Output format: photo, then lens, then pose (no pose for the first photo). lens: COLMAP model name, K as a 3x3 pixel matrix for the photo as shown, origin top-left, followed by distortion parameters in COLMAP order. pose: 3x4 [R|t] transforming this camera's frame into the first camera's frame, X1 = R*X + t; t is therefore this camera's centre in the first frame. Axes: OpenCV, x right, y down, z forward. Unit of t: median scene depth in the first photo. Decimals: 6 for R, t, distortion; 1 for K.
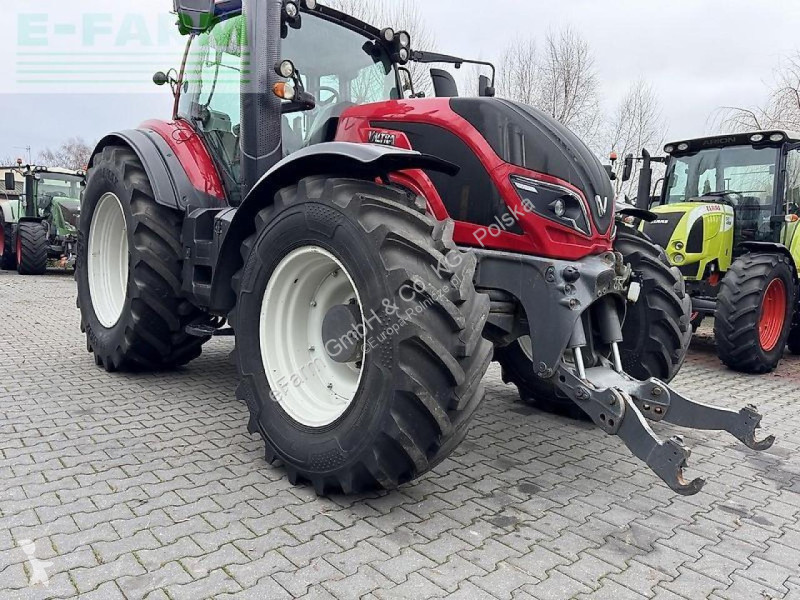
lens RADIAL K [[562.2, 0, 401.1], [0, 562.2, 301.0], [0, 0, 1]] dist [0.048695, -0.057818]
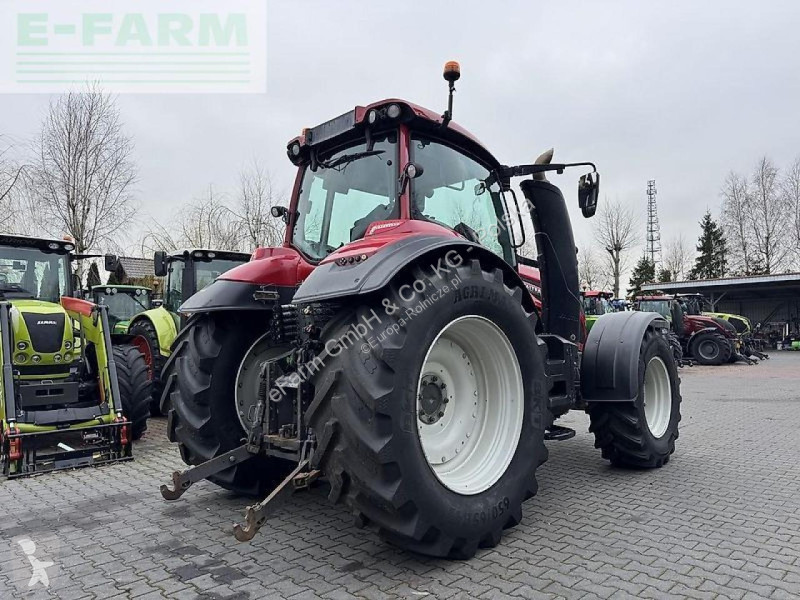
lens RADIAL K [[562.2, 0, 404.6], [0, 562.2, 293.2], [0, 0, 1]] dist [0.048695, -0.057818]
pose [[-0.051842, 0.016642, 0.998517, -1.997600], [0.087102, 0.996126, -0.012080, -0.343212], [-0.994850, 0.086346, -0.053090, 1.752668]]
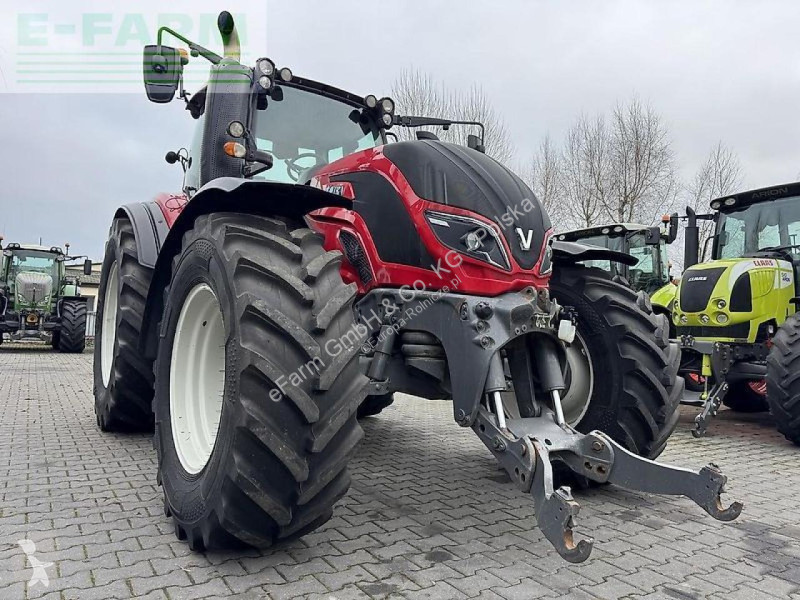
lens RADIAL K [[562.2, 0, 398.5], [0, 562.2, 302.2], [0, 0, 1]] dist [0.048695, -0.057818]
pose [[0.986917, -0.023573, -0.159494, 0.278551], [0.000421, 0.989628, -0.143656, 0.063005], [0.161226, 0.141709, 0.976691, 0.077733]]
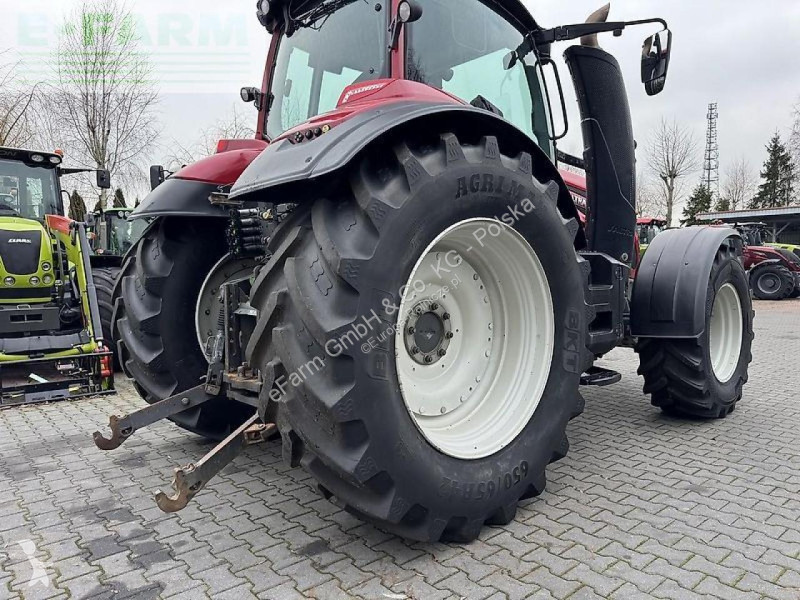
lens RADIAL K [[562.2, 0, 408.2], [0, 562.2, 303.1], [0, 0, 1]] dist [0.048695, -0.057818]
pose [[0.014035, -0.118852, 0.992813, -1.664613], [0.083983, 0.989542, 0.117274, -0.278634], [-0.996368, 0.081734, 0.023869, 1.652413]]
